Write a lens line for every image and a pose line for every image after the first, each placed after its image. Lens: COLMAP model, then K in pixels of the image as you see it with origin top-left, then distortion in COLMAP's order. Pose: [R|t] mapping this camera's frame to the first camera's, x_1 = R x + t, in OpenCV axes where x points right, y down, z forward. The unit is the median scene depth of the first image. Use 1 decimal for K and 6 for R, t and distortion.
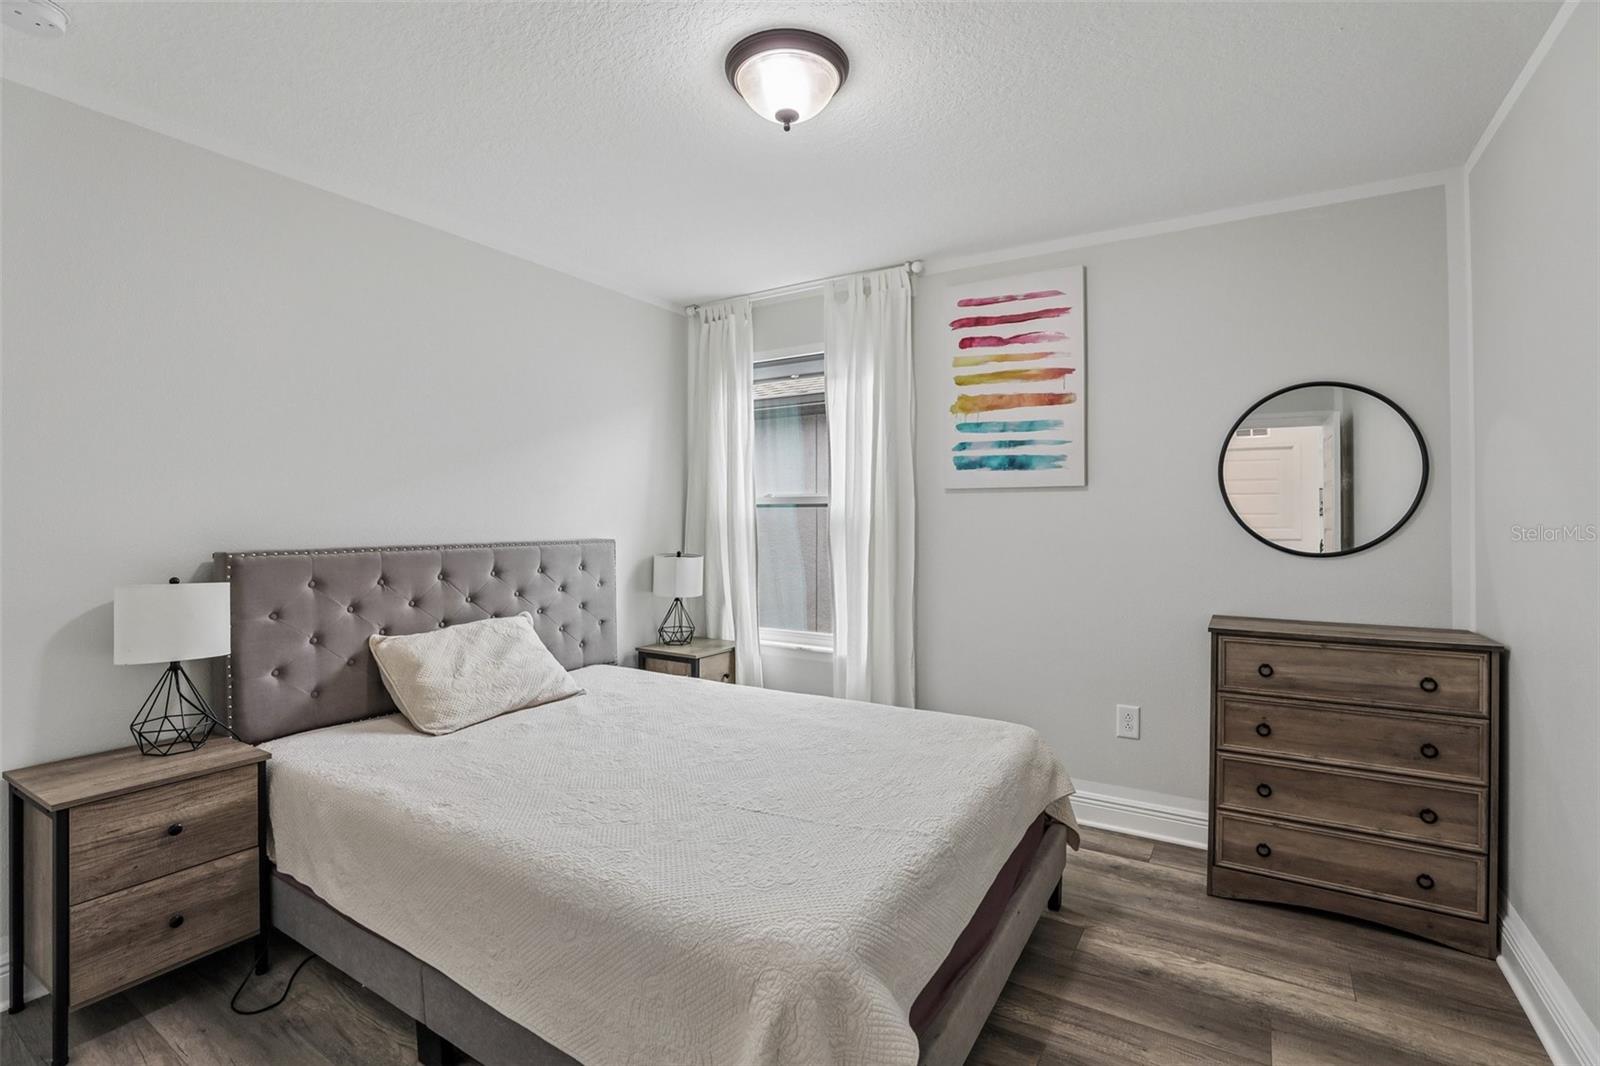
lens RADIAL K [[722.9, 0, 801.3], [0, 722.9, 529.0], [0, 0, 1]] dist [-0.001284, 0.004248]
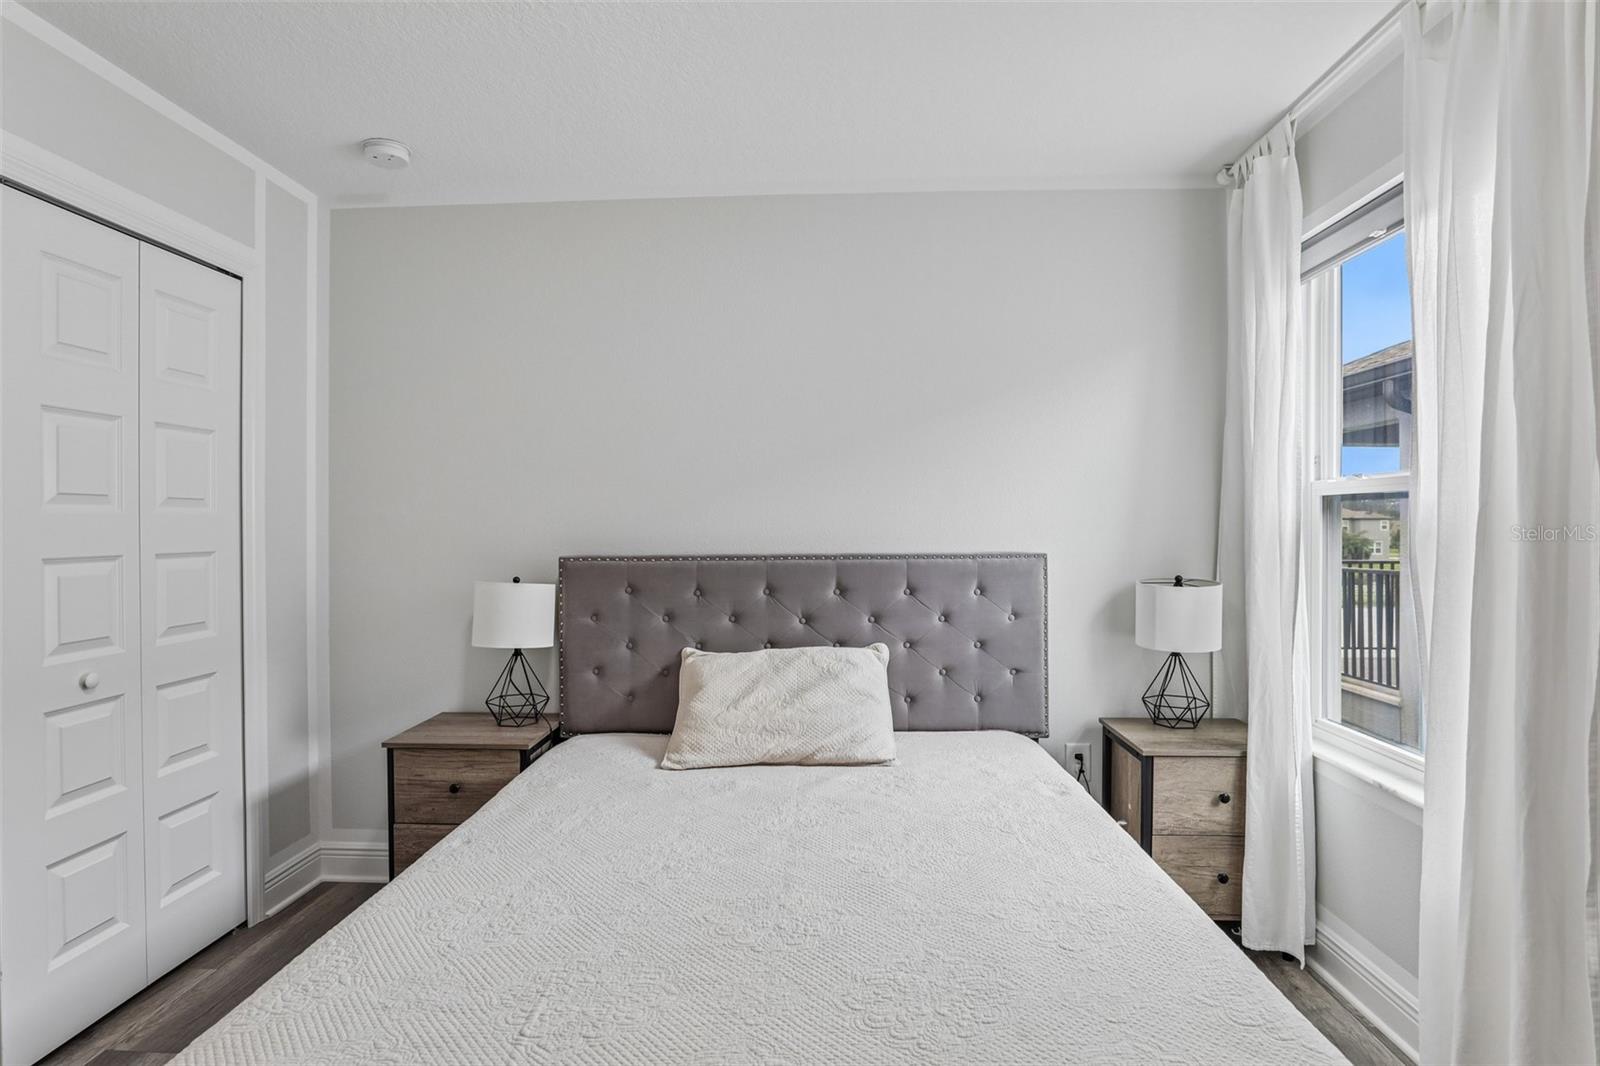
lens RADIAL K [[814.2, 0, 804.1], [0, 814.2, 532.3], [0, 0, 1]] dist [-0.015746, -0.000103]
pose [[0.505727, 0.005432, -0.862677, 0.384680], [-0.004480, 0.999983, 0.003670, -0.009901], [0.862682, 0.002009, 0.505742, 0.546087]]
